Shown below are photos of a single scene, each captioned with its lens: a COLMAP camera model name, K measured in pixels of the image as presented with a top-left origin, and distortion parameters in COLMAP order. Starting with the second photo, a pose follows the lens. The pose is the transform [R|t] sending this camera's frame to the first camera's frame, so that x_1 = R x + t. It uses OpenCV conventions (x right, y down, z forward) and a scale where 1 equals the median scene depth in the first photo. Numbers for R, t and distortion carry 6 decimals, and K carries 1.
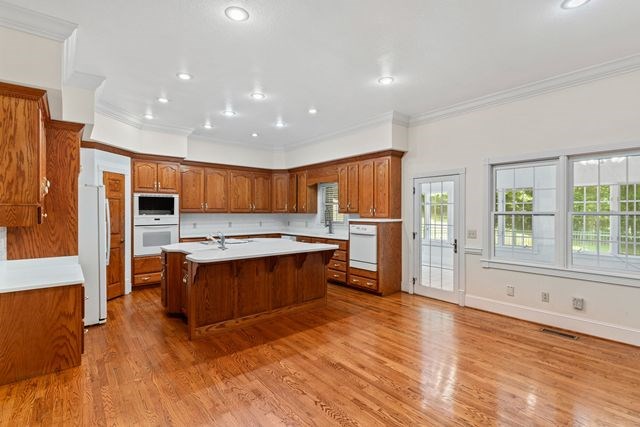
lens RADIAL K [[307.0, 0, 320.7], [0, 307.0, 215.3], [0, 0, 1]] dist [0.001807, 0.000116]
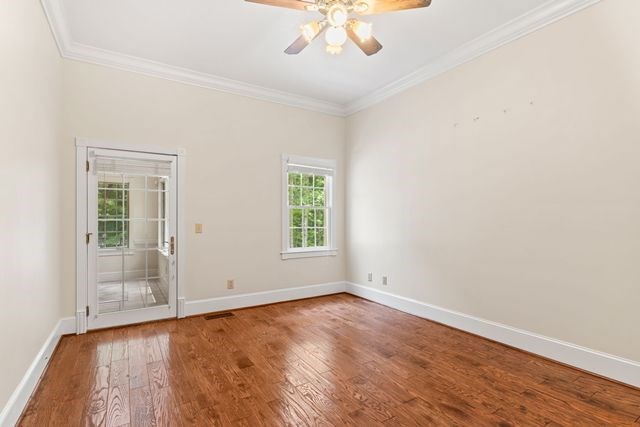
lens RADIAL K [[307.0, 0, 321.1], [0, 307.0, 215.9], [0, 0, 1]] dist [0.001807, 0.000116]
pose [[0.122088, 0.007219, 0.992493, -0.297994], [-0.000658, 0.999974, -0.007193, 0.029295], [-0.992519, 0.000225, 0.122090, 0.525877]]
